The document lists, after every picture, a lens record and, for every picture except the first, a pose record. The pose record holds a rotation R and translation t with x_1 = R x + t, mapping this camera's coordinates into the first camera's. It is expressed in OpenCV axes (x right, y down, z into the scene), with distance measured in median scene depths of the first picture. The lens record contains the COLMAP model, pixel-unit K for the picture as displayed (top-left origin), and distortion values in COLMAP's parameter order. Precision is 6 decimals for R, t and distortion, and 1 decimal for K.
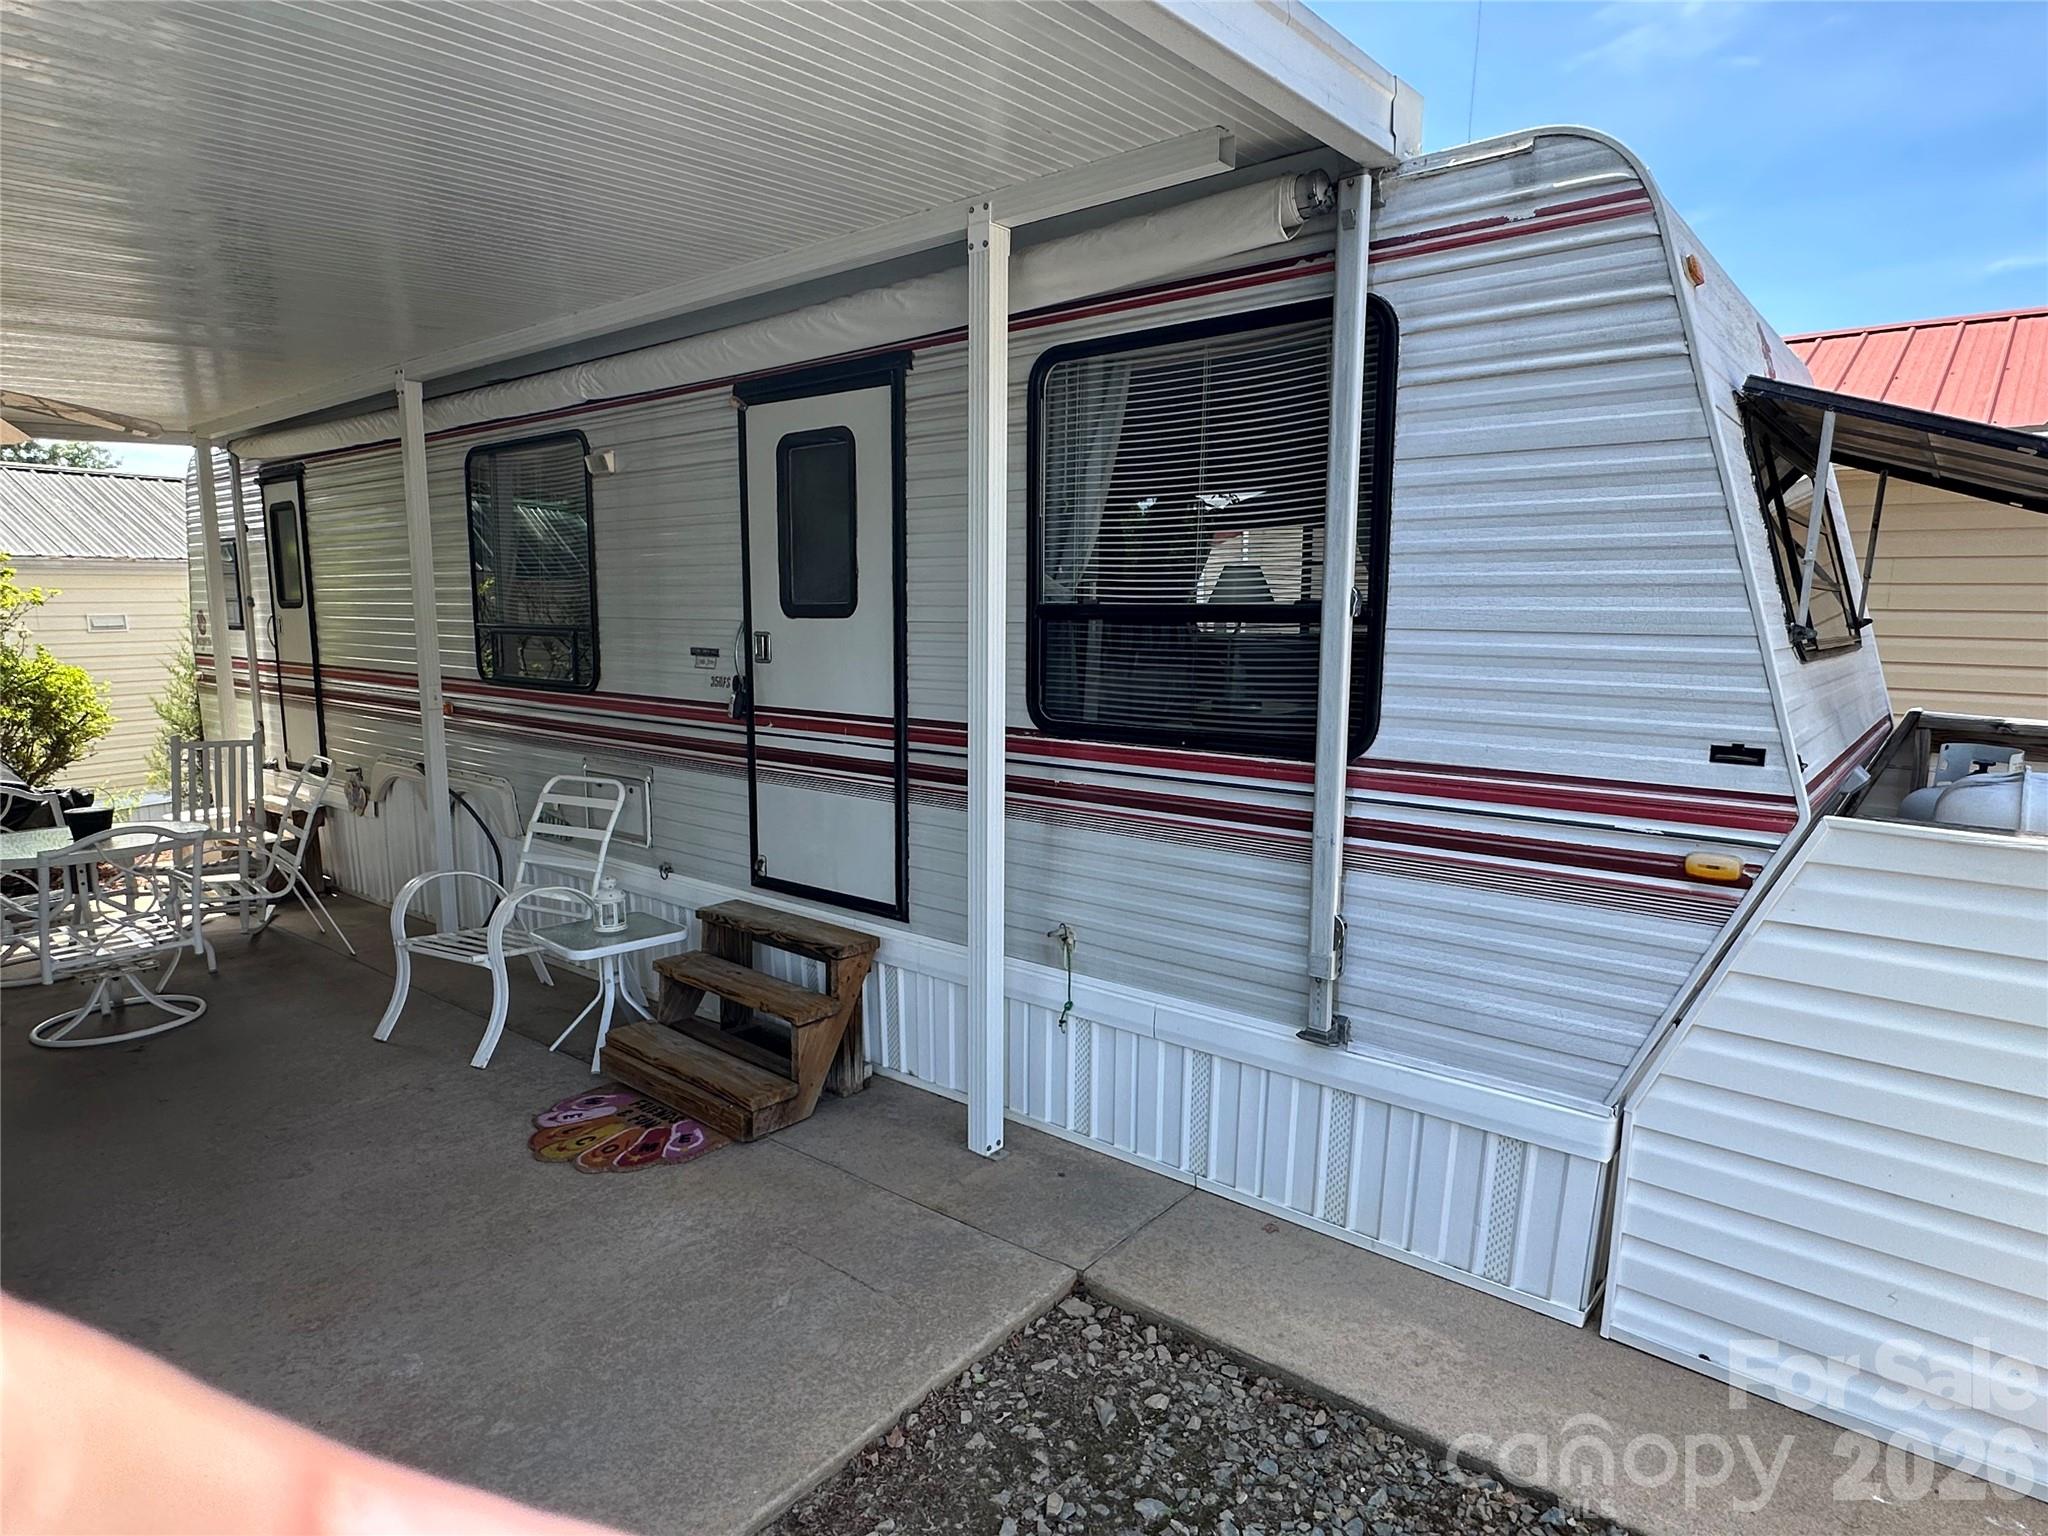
lens RADIAL K [[1171.2, 0, 1034.2], [0, 1171.2, 779.7], [0, 0, 1]] dist [-0.006402, 0.002301]
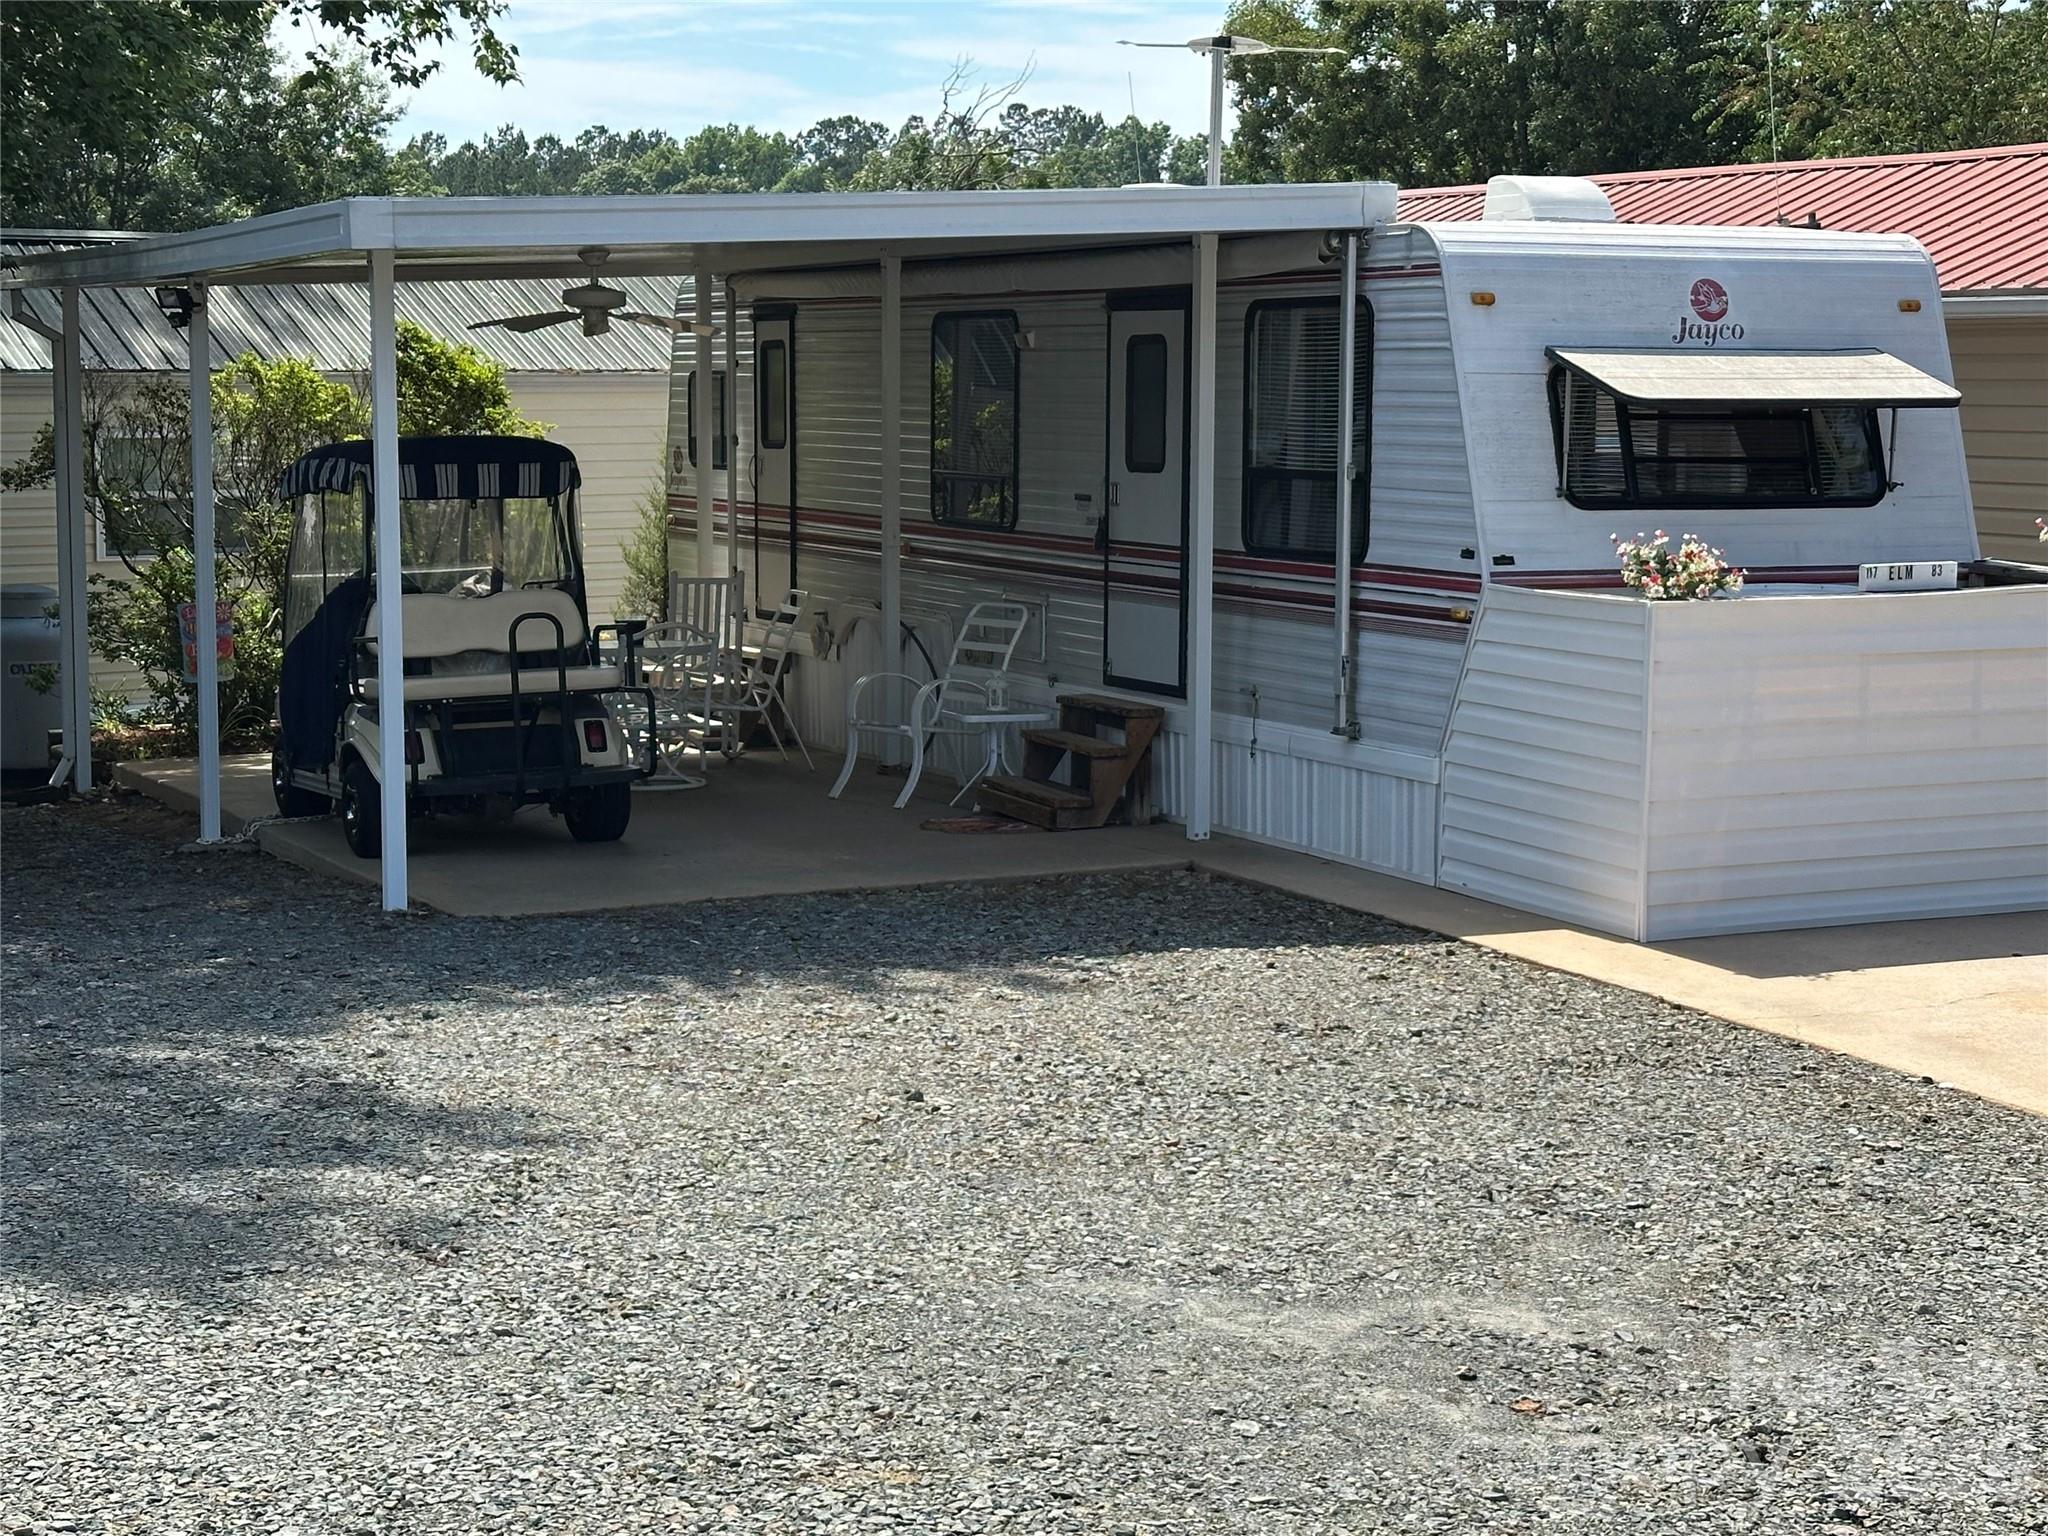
lens RADIAL K [[3536.8, 0, 1082.8], [0, 3536.8, 727.5], [0, 0, 1]] dist [0.105212, 0.000000]
pose [[0.904613, 0.043047, -0.424055, 1.652524], [-0.065067, 0.997173, -0.037577, 0.344753], [0.421239, 0.061585, 0.904857, -2.982638]]
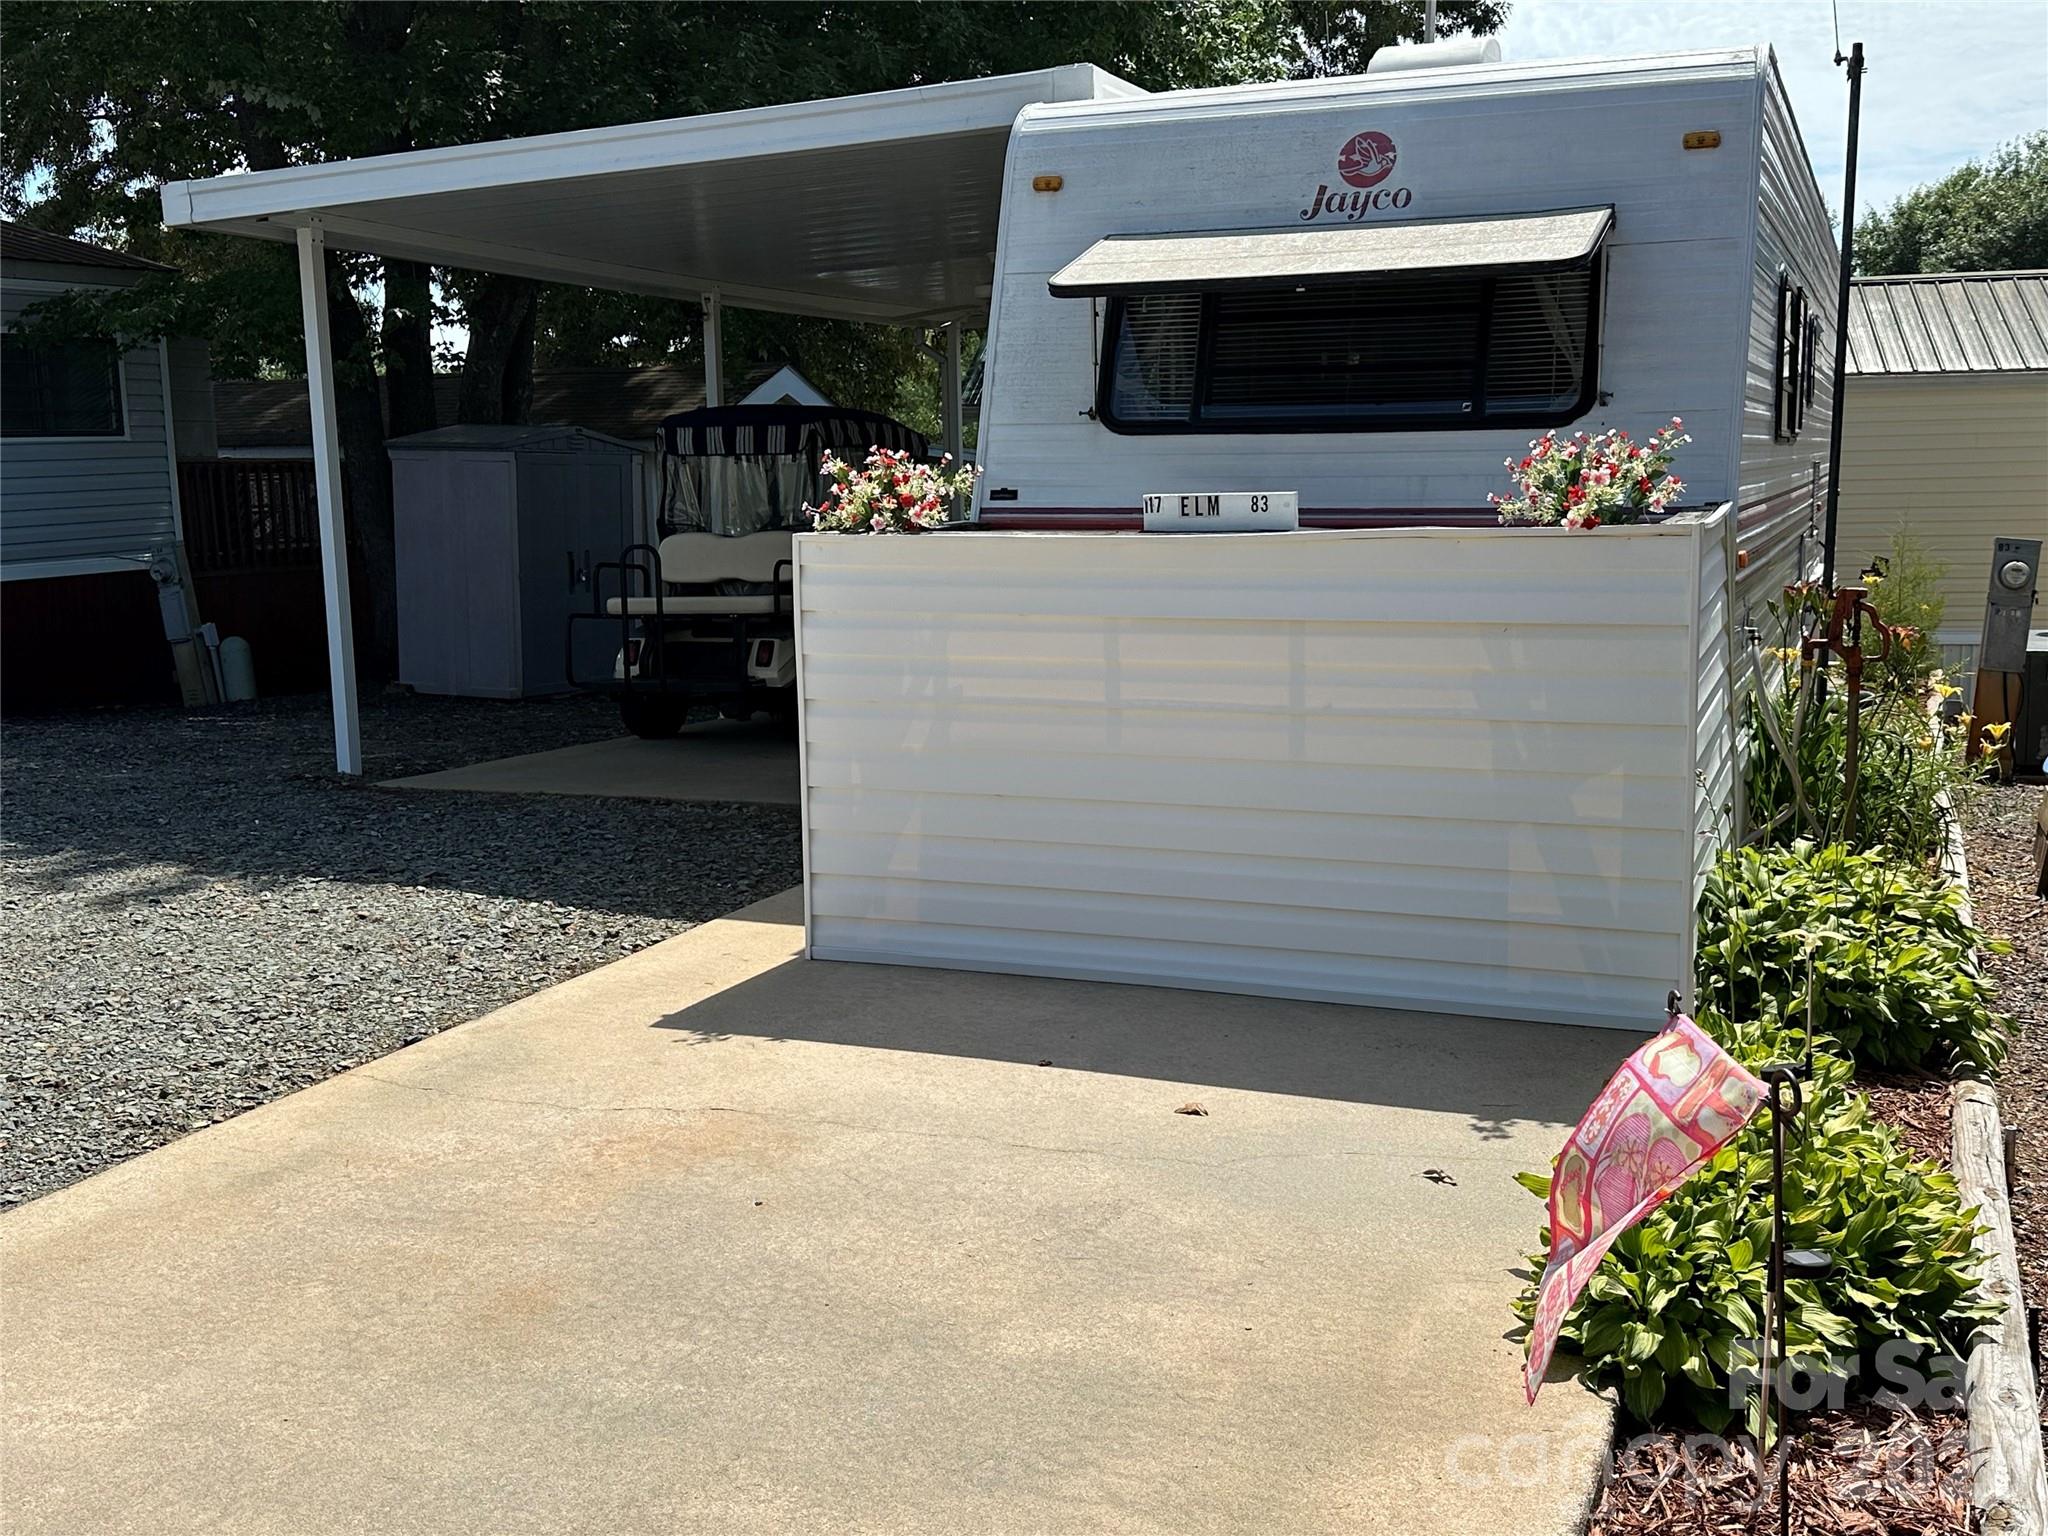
lens RADIAL K [[2070.8, 0, 1030.8], [0, 2070.8, 773.6], [0, 0, 1]] dist [0.116801, 0.000000]
pose [[0.289268, 0.135995, -0.947539, 2.286989], [-0.130149, 0.986253, 0.101819, 0.047071], [0.948359, 0.093868, 0.302991, 0.128247]]
